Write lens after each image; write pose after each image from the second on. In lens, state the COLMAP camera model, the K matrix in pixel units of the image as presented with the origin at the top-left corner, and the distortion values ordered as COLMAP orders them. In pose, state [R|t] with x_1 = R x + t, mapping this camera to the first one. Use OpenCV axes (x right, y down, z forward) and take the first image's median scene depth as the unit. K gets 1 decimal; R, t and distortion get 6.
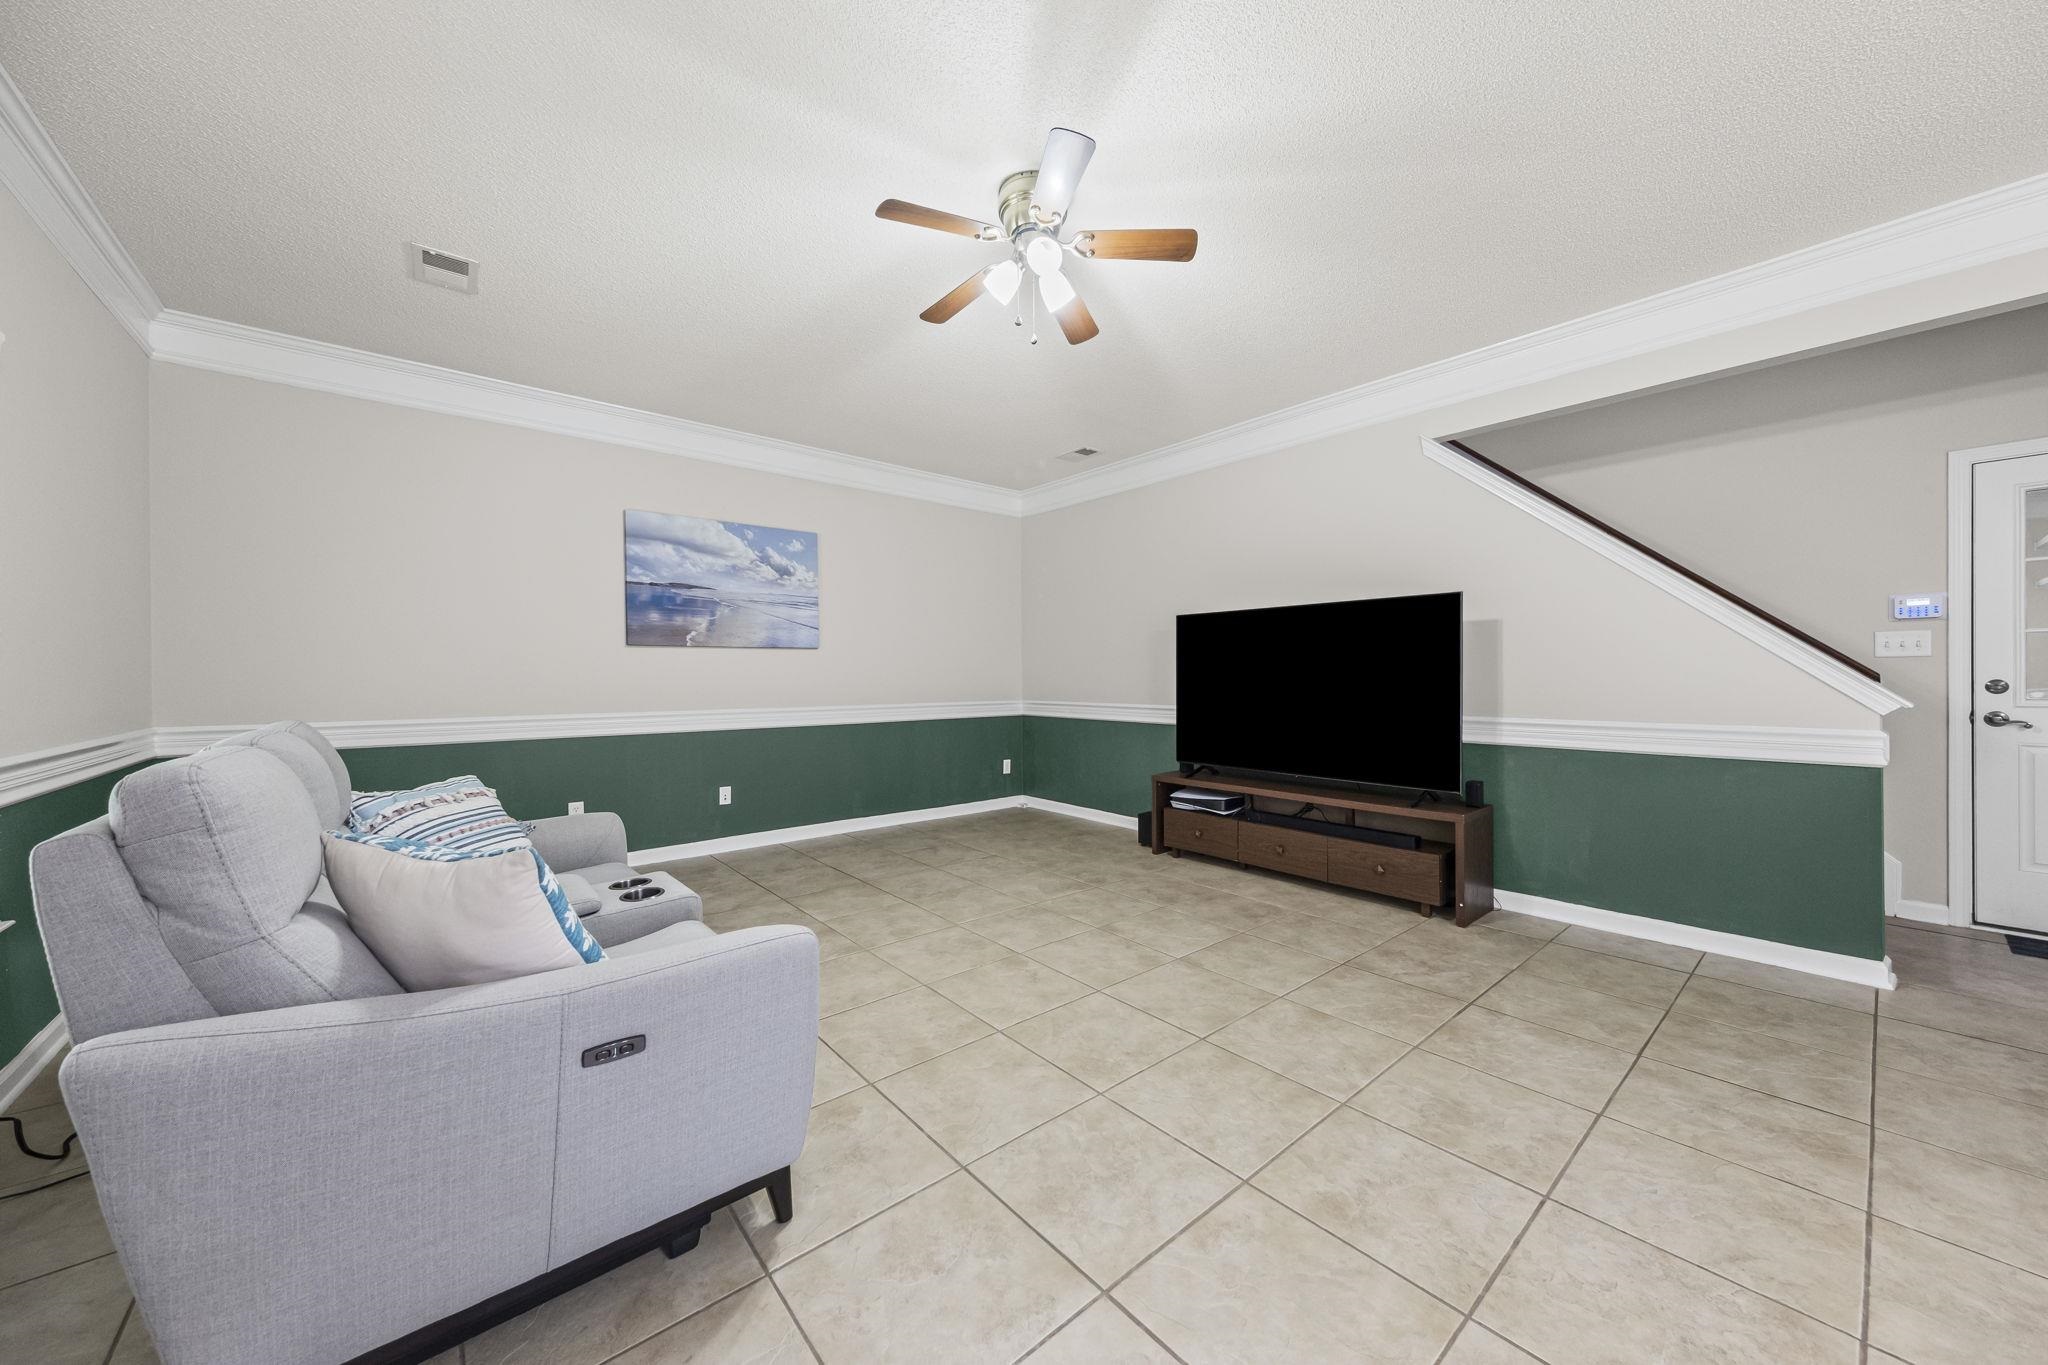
lens RADIAL K [[723.2, 0, 1055.2], [0, 723.2, 675.8], [0, 0, 1]] dist [0.008035, -0.002704]
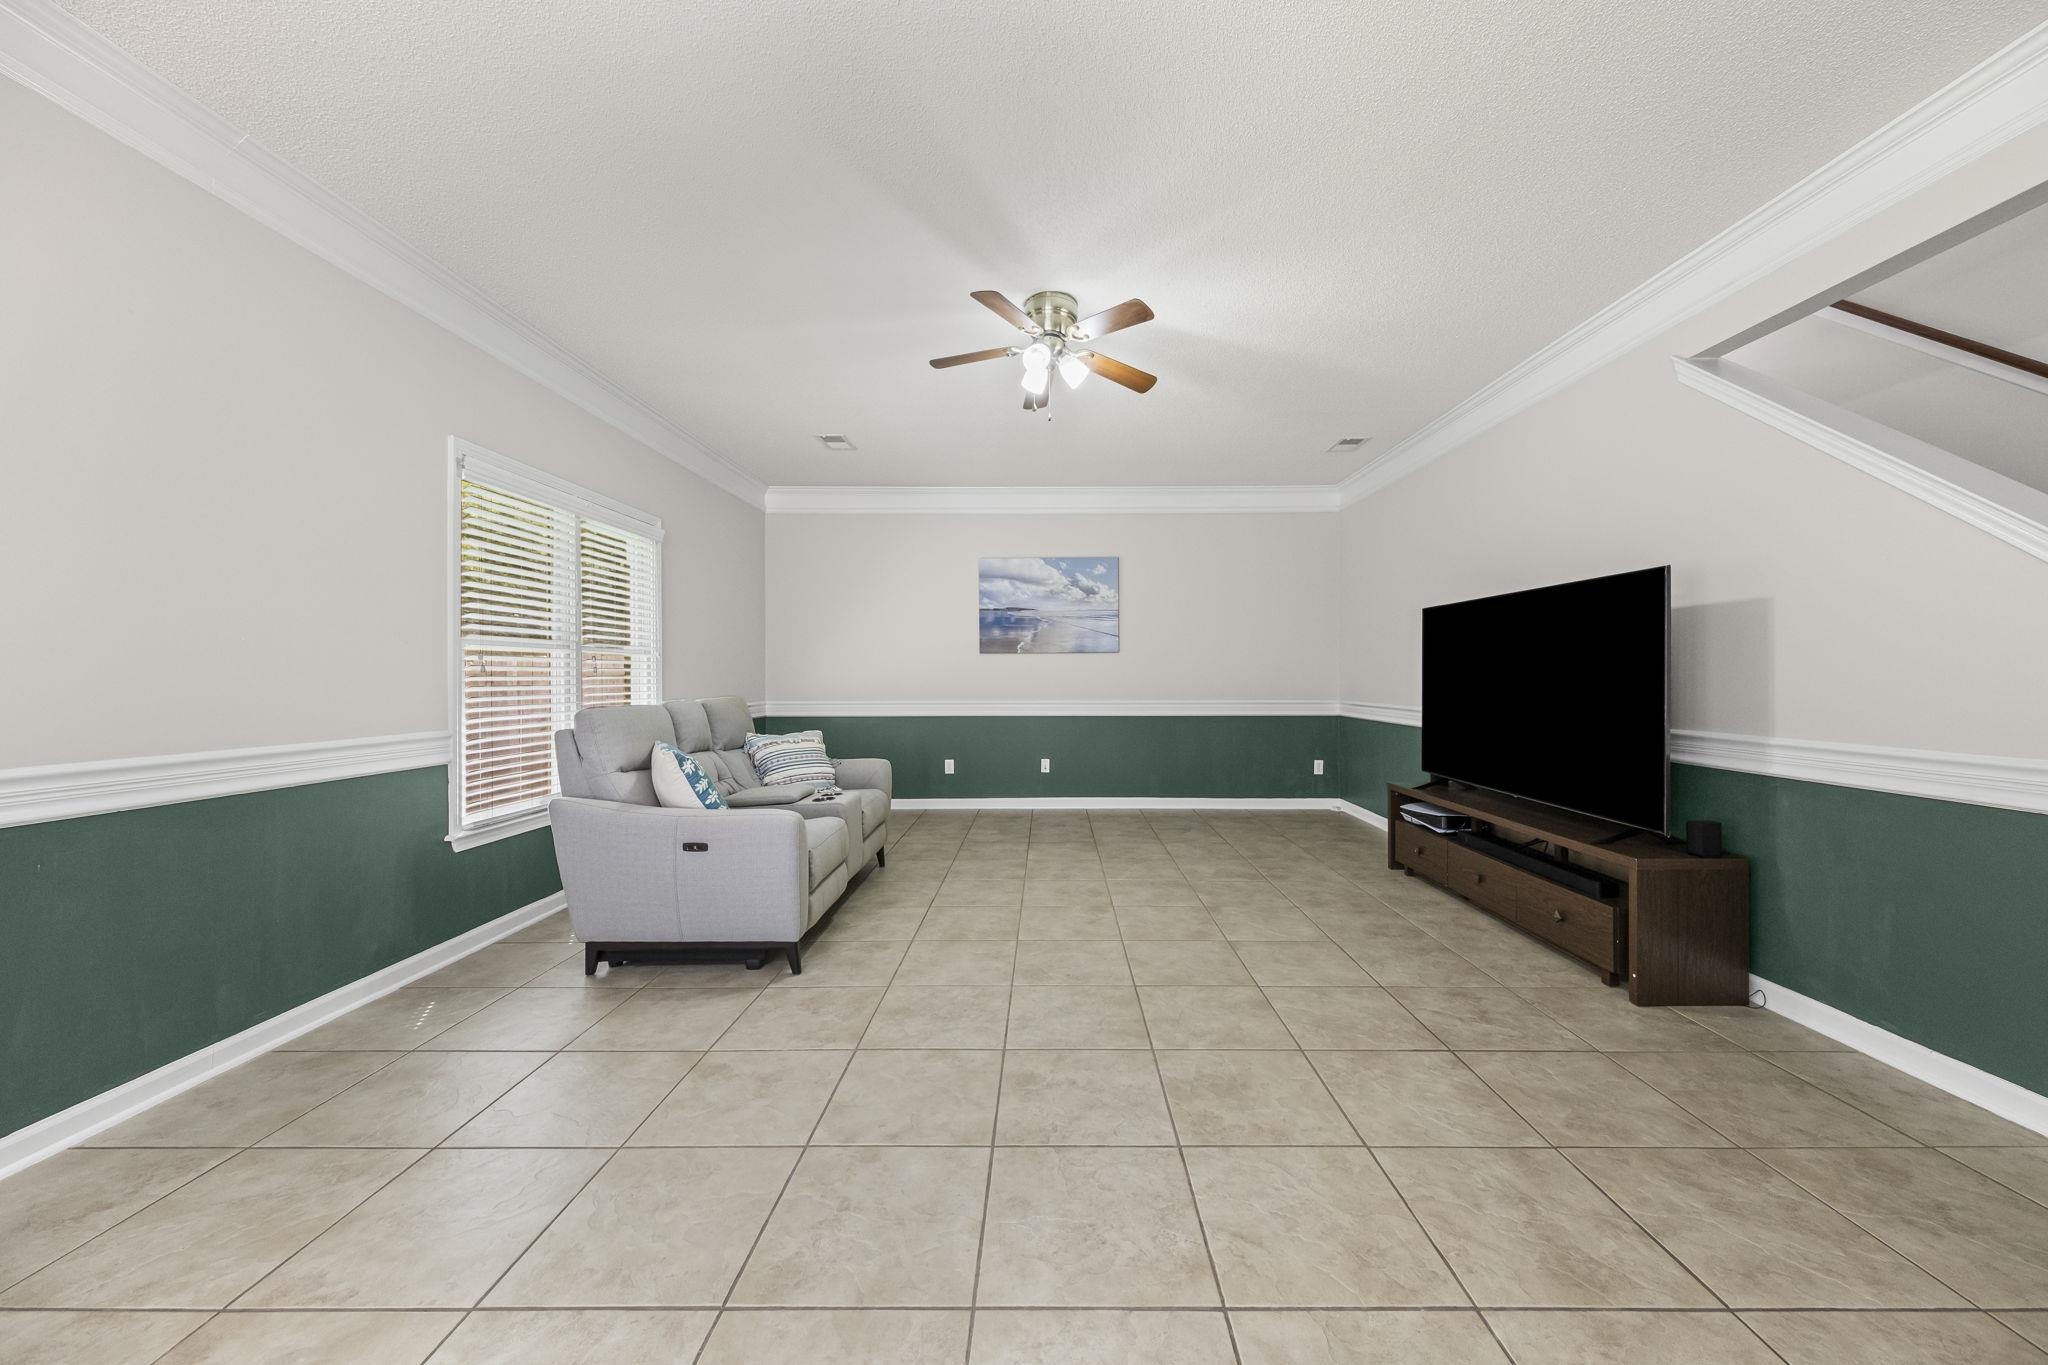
lens RADIAL K [[723.2, 0, 1046.5], [0, 723.2, 670.7], [0, 0, 1]] dist [0.008035, -0.002704]
pose [[0.758956, -0.002379, -0.651138, 0.544584], [-0.000731, 0.999990, -0.004505, -0.002602], [0.651142, 0.003896, 0.758946, 0.009197]]
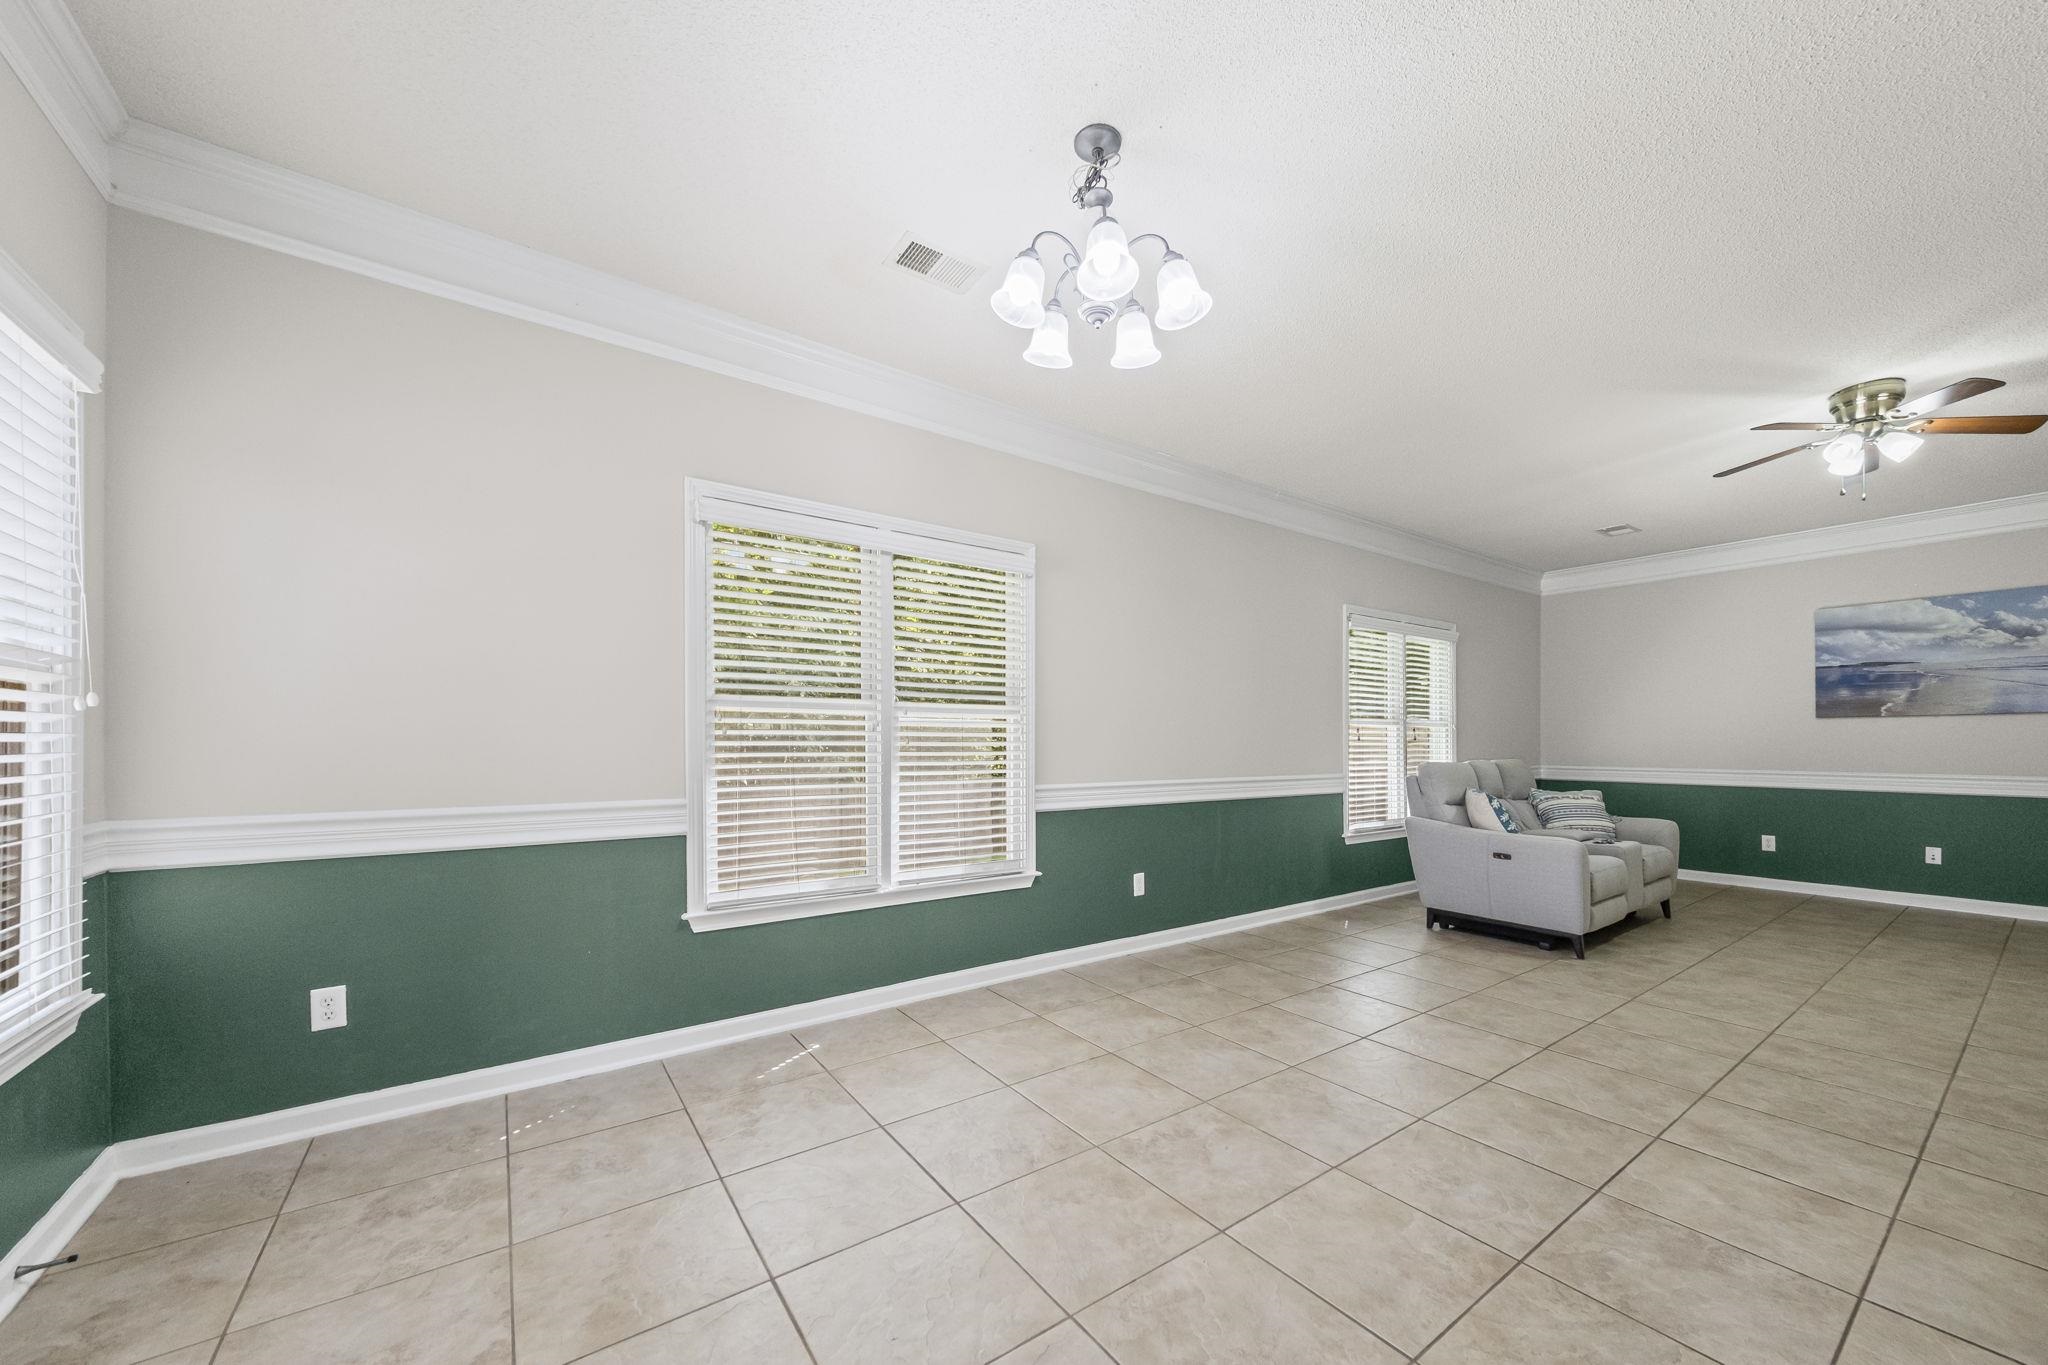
lens RADIAL K [[723.2, 0, 1052.5], [0, 723.2, 743.9], [0, 0, 1]] dist [0.008035, -0.002704]
pose [[-0.084118, 0.006910, -0.996432, 0.973394], [0.000071, 0.999976, 0.006929, -0.007611], [0.996456, 0.000512, -0.084116, -0.264911]]
